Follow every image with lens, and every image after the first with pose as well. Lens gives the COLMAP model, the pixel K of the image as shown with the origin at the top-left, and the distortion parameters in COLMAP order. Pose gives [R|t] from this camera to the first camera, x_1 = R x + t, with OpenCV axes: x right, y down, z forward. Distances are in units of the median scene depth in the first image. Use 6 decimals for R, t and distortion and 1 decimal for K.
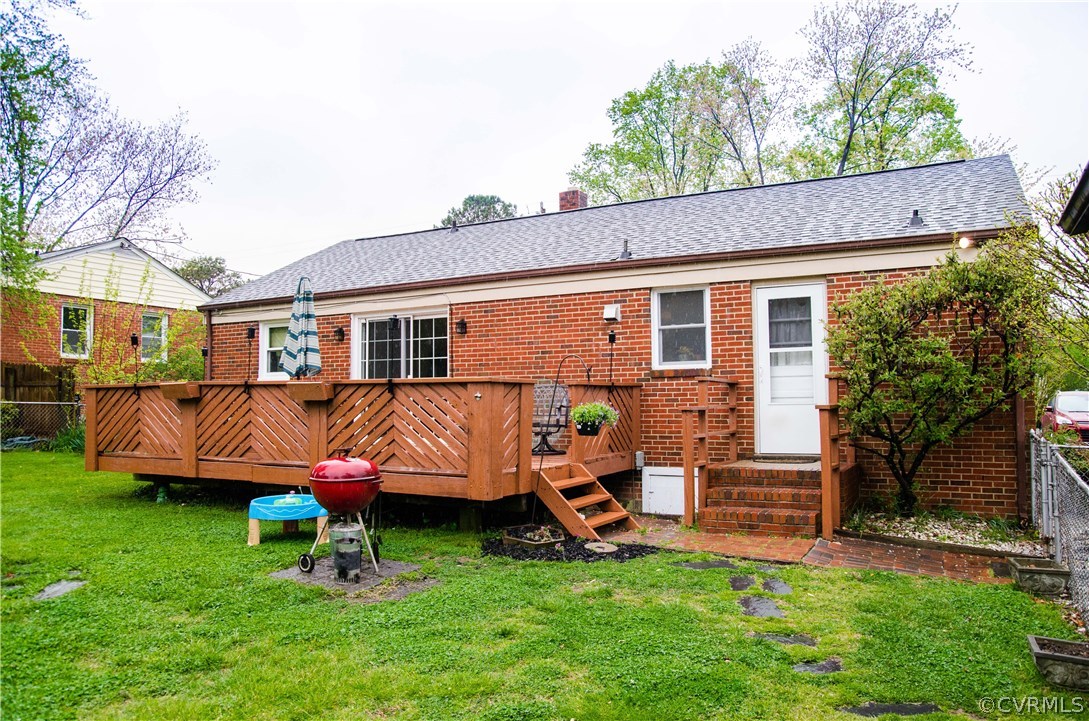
lens RADIAL K [[803.9, 0, 552.4], [0, 803.9, 365.1], [0, 0, 1]] dist [-0.124368, 0.115333]
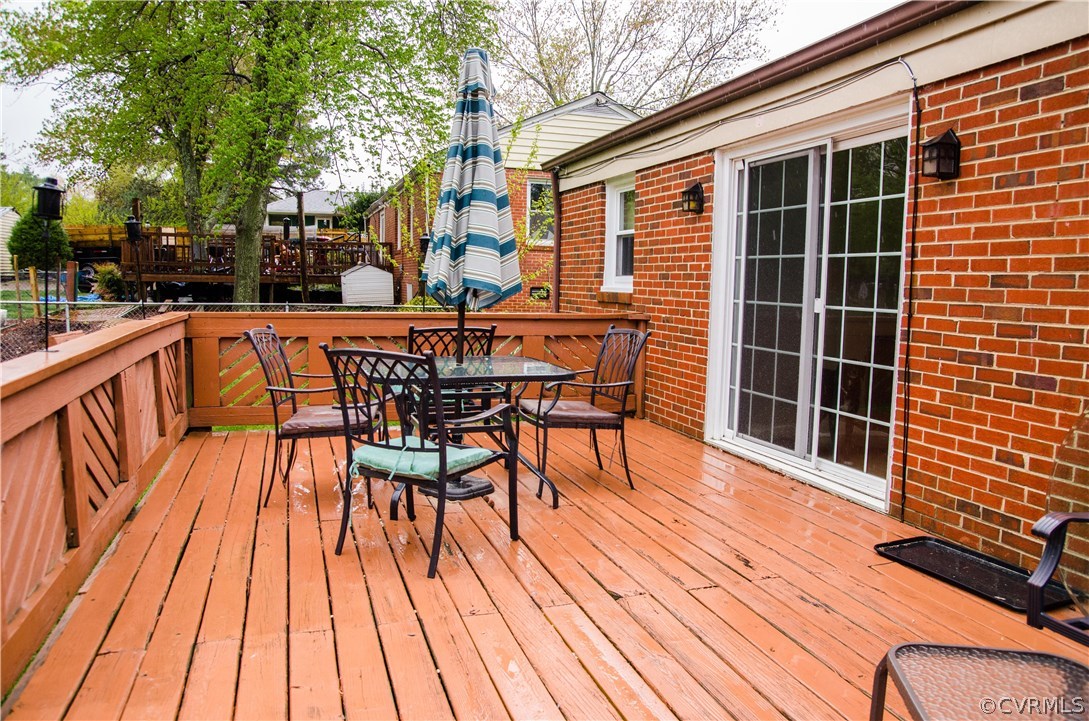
lens RADIAL K [[803.9, 0, 552.4], [0, 803.9, 365.1], [0, 0, 1]] dist [-0.124368, 0.115333]
pose [[0.724915, 0.092363, -0.682618, -0.008484], [0.012973, 0.988963, 0.147591, -0.014039], [0.688716, -0.115846, 0.715716, 0.662252]]
